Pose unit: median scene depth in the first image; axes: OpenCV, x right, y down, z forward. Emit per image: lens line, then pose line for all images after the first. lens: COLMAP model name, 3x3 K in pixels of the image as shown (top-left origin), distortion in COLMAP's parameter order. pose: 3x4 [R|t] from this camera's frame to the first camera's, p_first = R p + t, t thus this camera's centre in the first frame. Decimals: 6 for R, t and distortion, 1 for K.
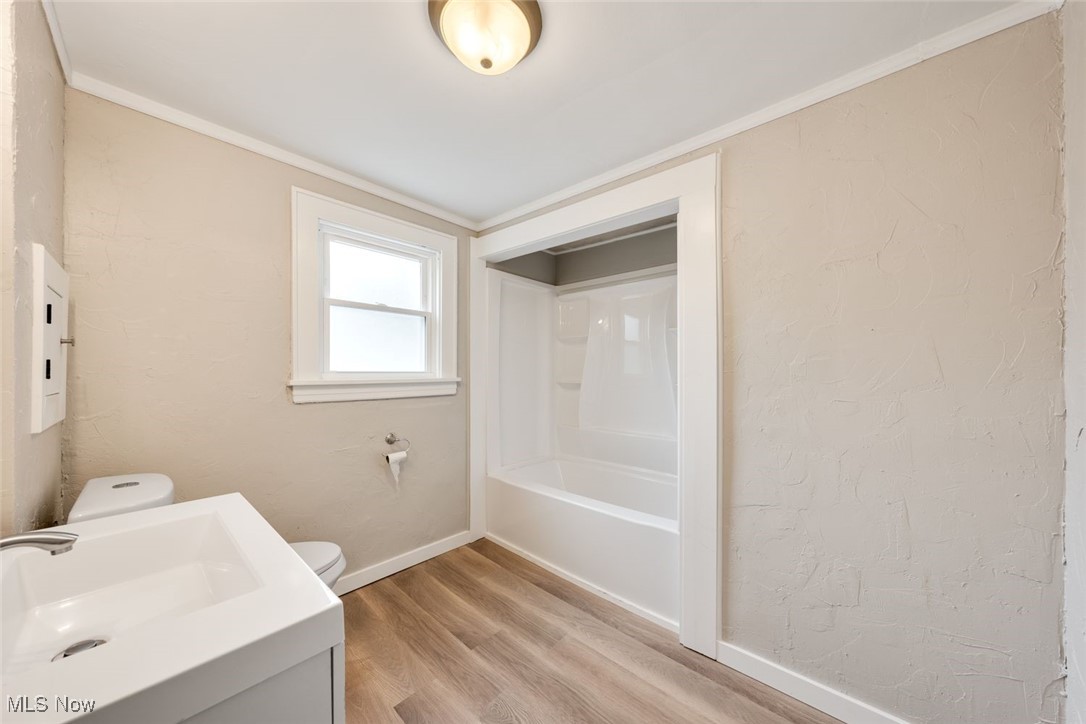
lens RADIAL K [[373.2, 0, 542.5], [0, 373.2, 368.7], [0, 0, 1]] dist [-0.002878, 0.000261]
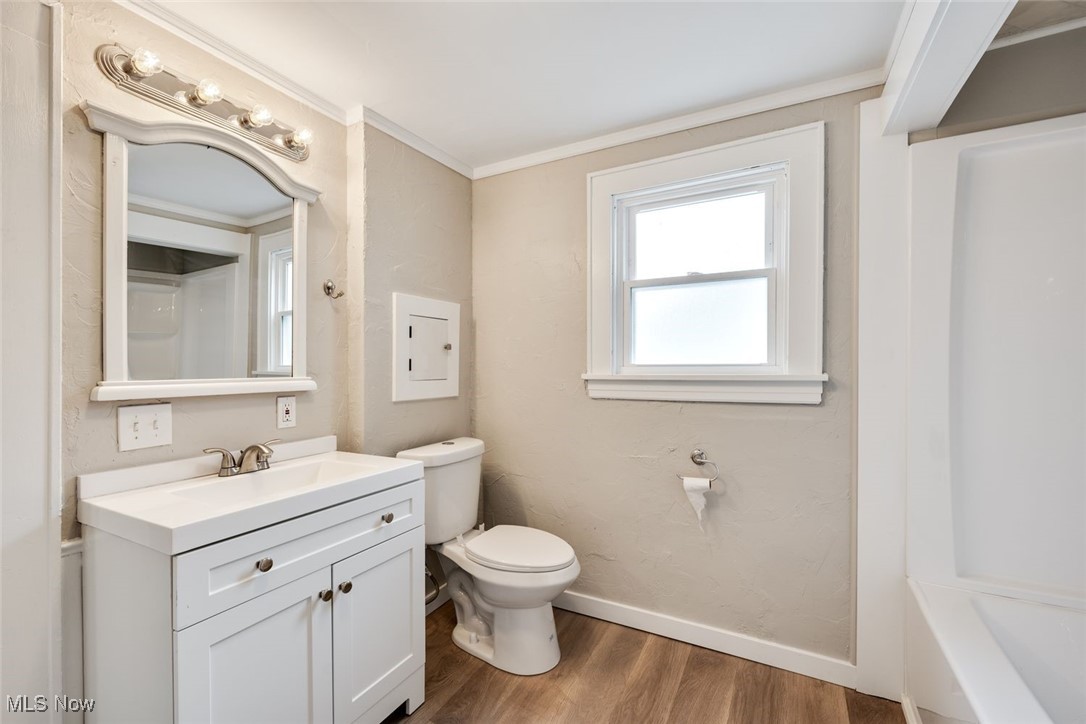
lens RADIAL K [[458.2, 0, 548.9], [0, 458.2, 365.8], [0, 0, 1]] dist [0.001768, 0.000172]
pose [[0.244322, -0.003608, -0.969688, 0.393816], [0.013686, 0.999906, -0.000272, 0.007164], [0.969598, -0.013205, 0.244348, 0.518554]]
